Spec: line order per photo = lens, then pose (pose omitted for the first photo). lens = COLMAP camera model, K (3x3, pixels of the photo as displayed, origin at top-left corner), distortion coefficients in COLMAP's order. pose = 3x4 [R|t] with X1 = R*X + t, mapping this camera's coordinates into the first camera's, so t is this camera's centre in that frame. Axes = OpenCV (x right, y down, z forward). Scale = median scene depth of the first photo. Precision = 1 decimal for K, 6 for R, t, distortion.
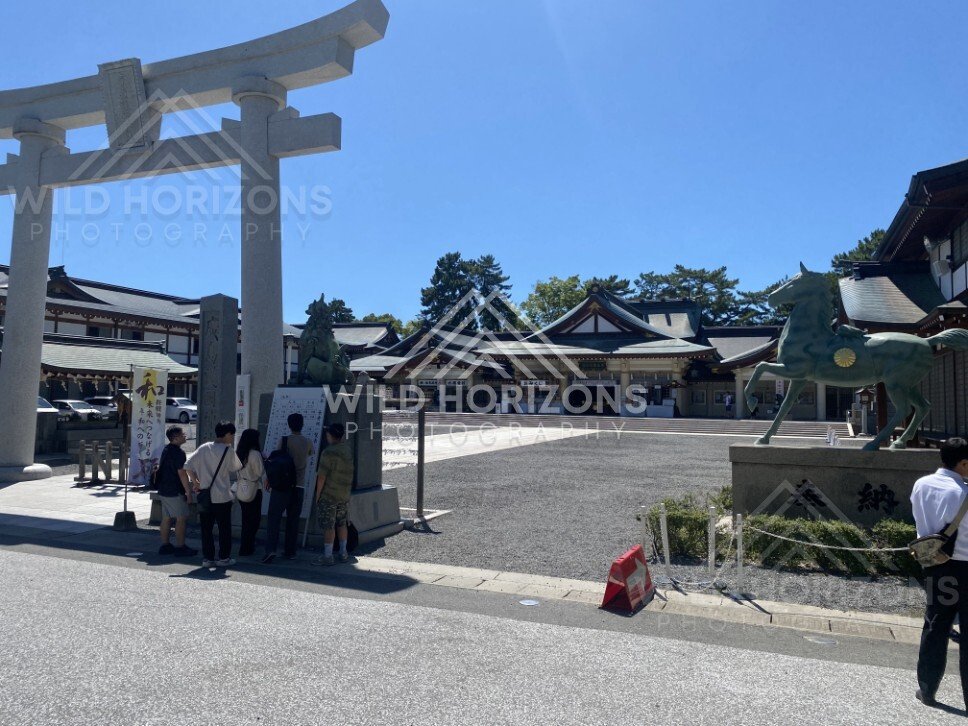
lens RADIAL K [[767.3, 0, 482.5], [0, 767.3, 345.4], [0, 0, 1]] dist [0.101197, -0.166913]
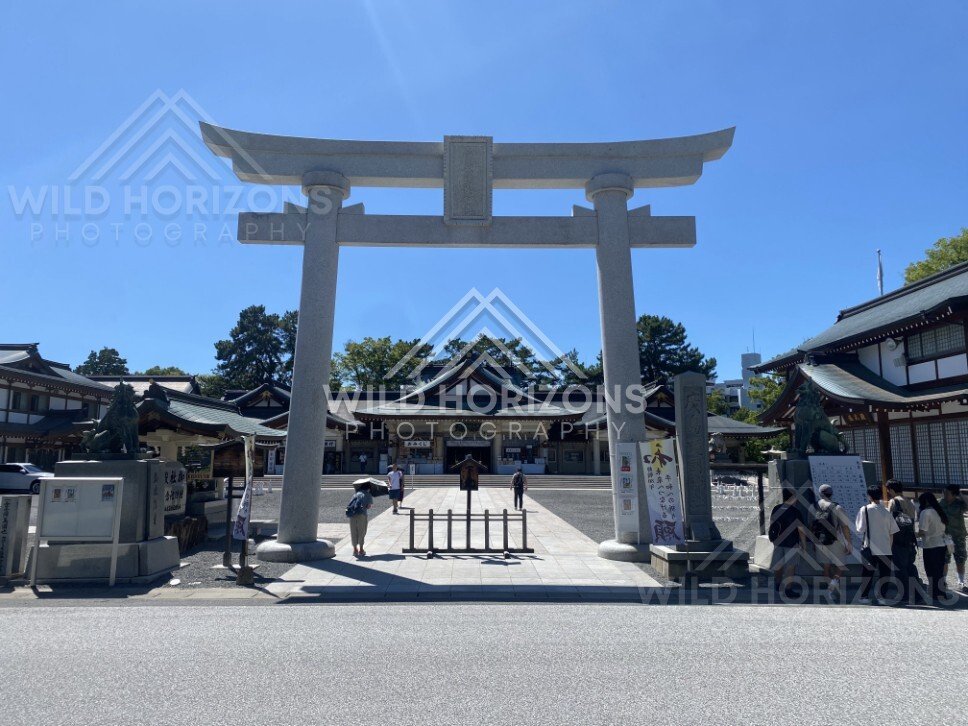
lens RADIAL K [[767.7, 0, 484.0], [0, 767.7, 363.0], [0, 0, 1]] dist [0.059612, -0.042322]
pose [[0.908194, 0.041284, 0.416508, -0.291795], [-0.019844, 0.998252, -0.055676, -0.003181], [-0.418078, 0.042300, 0.907426, 0.027904]]
